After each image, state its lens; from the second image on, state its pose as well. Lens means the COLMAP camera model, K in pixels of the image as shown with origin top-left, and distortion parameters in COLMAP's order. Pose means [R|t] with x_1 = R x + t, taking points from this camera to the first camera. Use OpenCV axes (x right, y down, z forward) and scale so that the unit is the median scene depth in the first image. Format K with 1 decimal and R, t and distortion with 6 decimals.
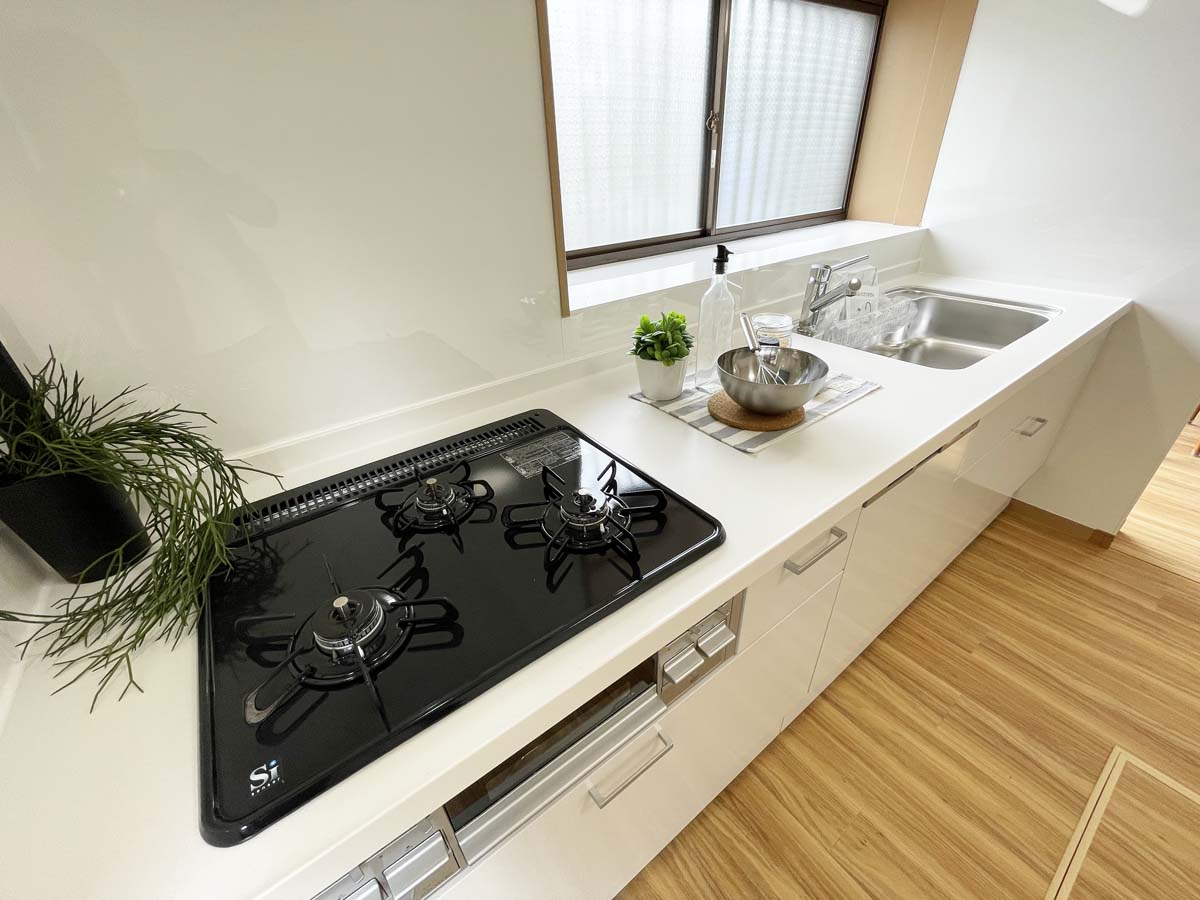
lens RADIAL K [[484.3, 0, 600.0], [0, 484.3, 450.0], [0, 0, 1]] dist [0.002144, 0.000238]
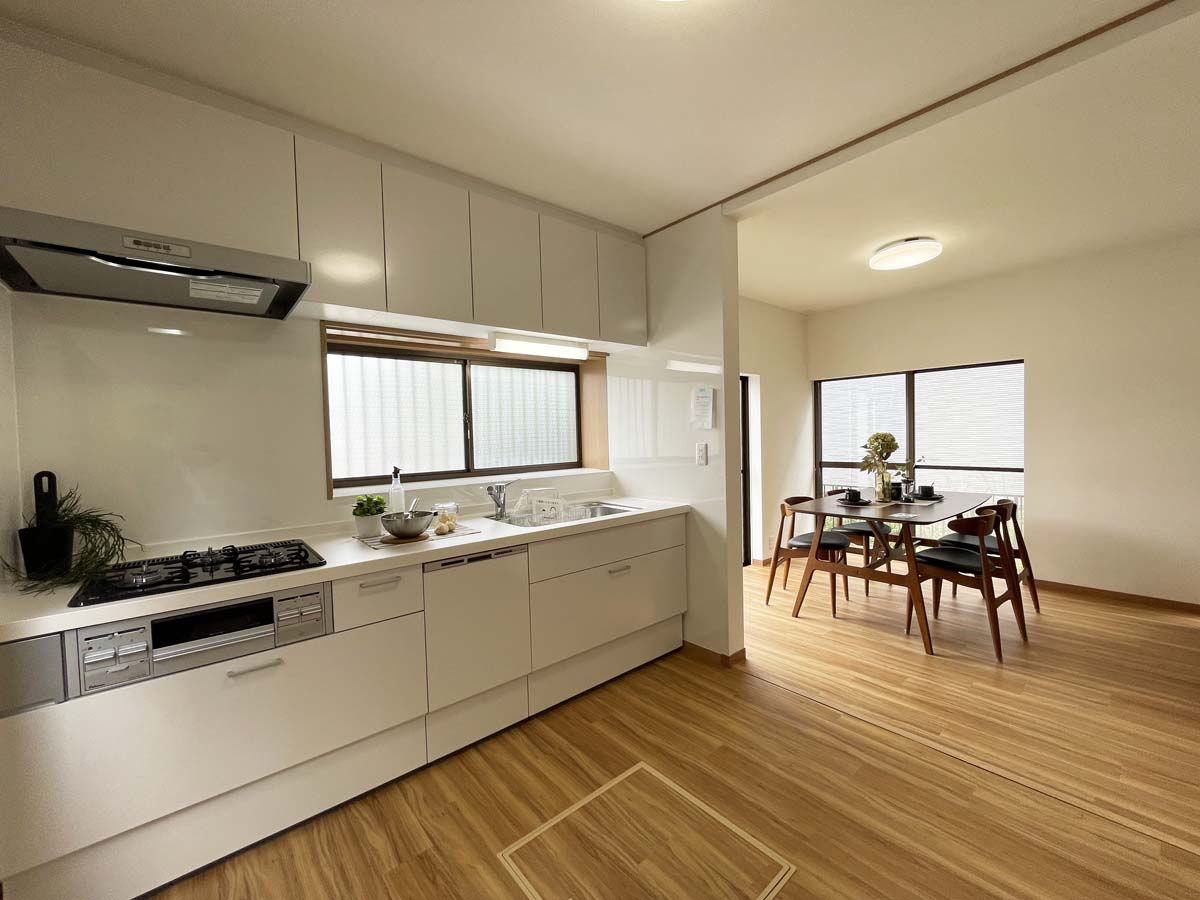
lens RADIAL K [[484.3, 0, 600.0], [0, 484.3, 450.0], [0, 0, 1]] dist [0.002144, 0.000238]
pose [[0.997291, 0.015279, 0.071948, 0.690537], [0.021671, 0.873726, -0.485935, 0.422471], [-0.070288, 0.486178, 0.871028, -0.719807]]
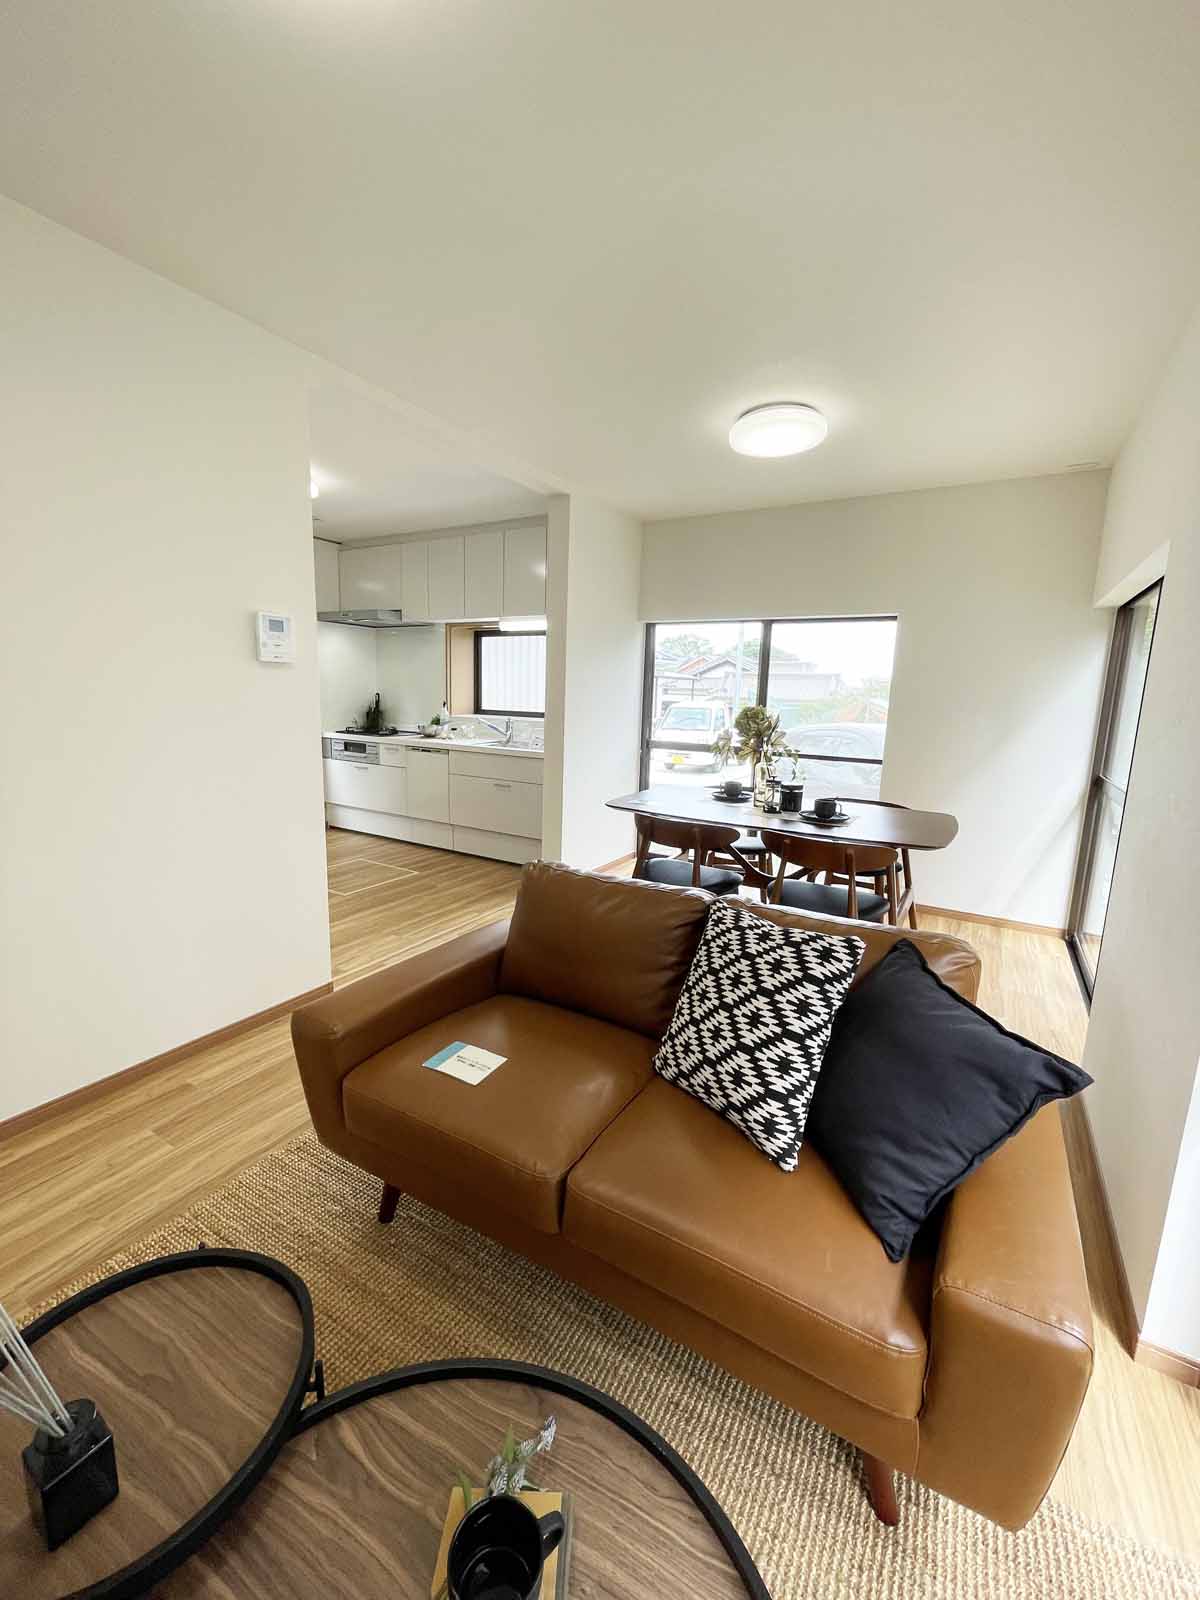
lens RADIAL K [[645.8, 0, 600.0], [0, 645.8, 800.0], [0, 0, 1]] dist [0.002144, 0.000238]
pose [[0.393094, 0.214698, -0.894082, 4.063636], [-0.507579, 0.861451, -0.016301, -0.185219], [0.766708, 0.460224, 0.447607, -0.062037]]
